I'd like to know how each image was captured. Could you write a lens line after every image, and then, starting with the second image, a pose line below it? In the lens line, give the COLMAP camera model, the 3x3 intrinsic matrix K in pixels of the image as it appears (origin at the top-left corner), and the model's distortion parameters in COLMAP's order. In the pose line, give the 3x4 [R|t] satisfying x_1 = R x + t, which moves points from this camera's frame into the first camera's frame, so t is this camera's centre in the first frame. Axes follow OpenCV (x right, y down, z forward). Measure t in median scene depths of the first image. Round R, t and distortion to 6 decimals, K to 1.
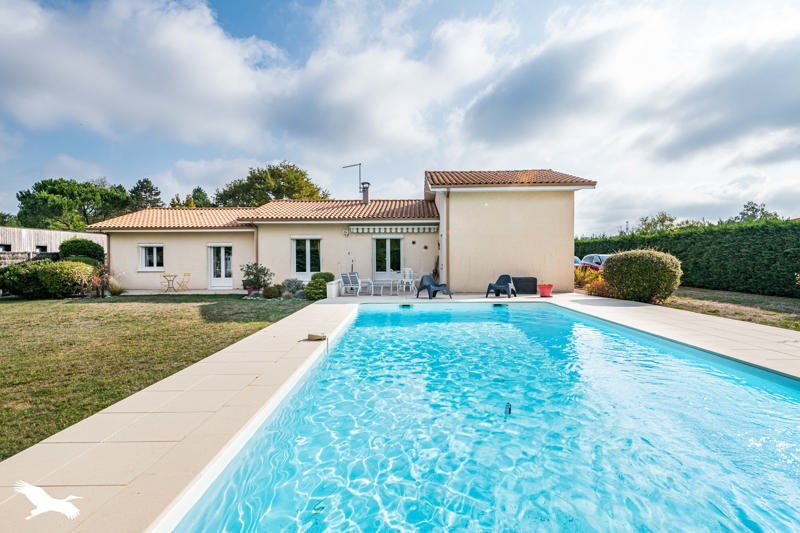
lens RADIAL K [[411.2, 0, 400.1], [0, 411.2, 270.0], [0, 0, 1]] dist [-0.002084, -0.000226]
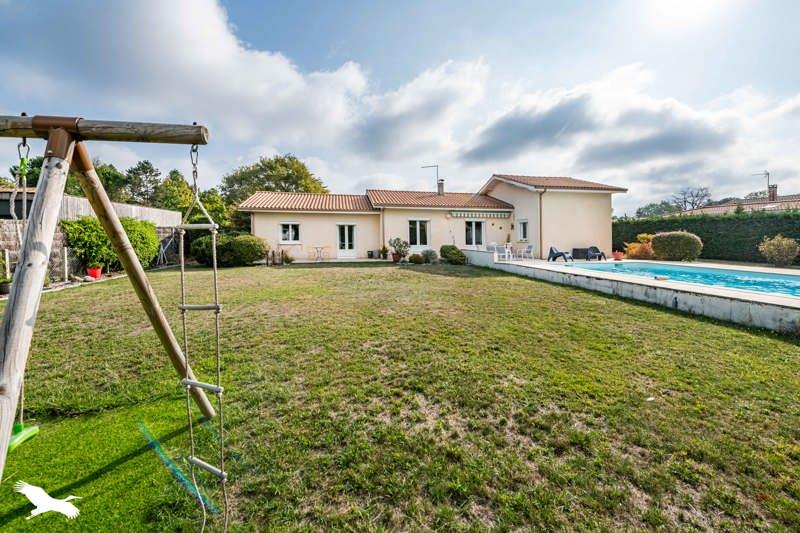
lens RADIAL K [[329.3, 0, 400.5], [0, 329.3, 262.4], [0, 0, 1]] dist [-0.002024, -0.000448]
pose [[0.972630, -0.009738, 0.232153, -0.533543], [-0.001919, 0.998751, 0.049934, 0.008347], [-0.232350, -0.049013, 0.971397, -0.047312]]
